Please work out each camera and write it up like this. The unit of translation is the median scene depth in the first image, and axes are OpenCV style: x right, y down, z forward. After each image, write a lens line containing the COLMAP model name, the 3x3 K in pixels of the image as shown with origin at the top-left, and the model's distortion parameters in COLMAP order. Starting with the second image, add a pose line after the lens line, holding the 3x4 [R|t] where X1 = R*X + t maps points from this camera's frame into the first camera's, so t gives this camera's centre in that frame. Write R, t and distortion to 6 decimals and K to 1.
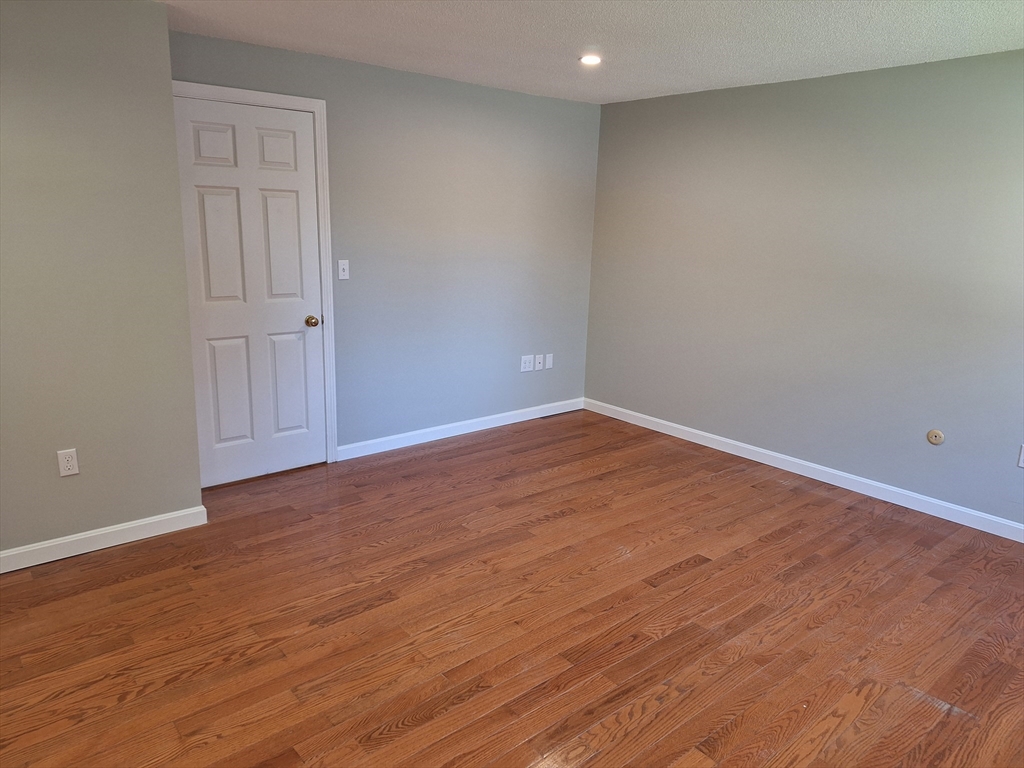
lens RADIAL K [[713.1, 0, 512.0], [0, 713.1, 384.0], [0, 0, 1]] dist [0.043399, -0.035505]
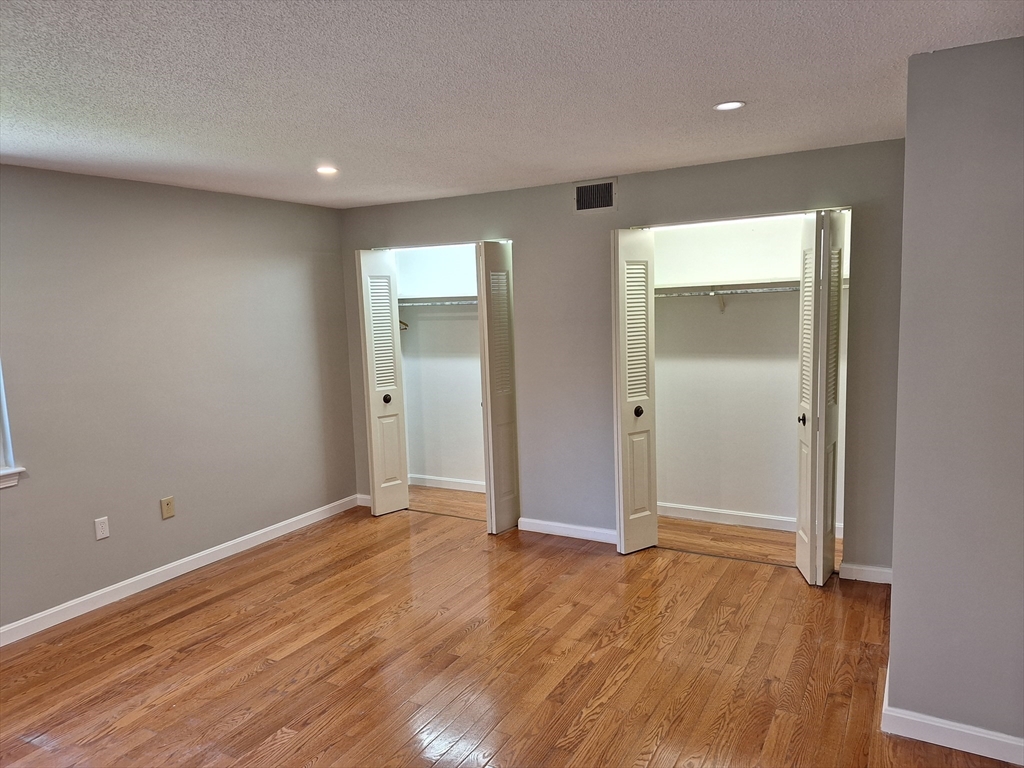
lens RADIAL K [[713.1, 0, 512.0], [0, 713.1, 384.0], [0, 0, 1]] dist [0.043399, -0.035505]
pose [[-0.937643, 0.042295, -0.345016, 0.256118], [-0.074506, 0.945046, 0.318334, -0.518413], [0.339520, 0.324190, -0.882965, 2.080193]]
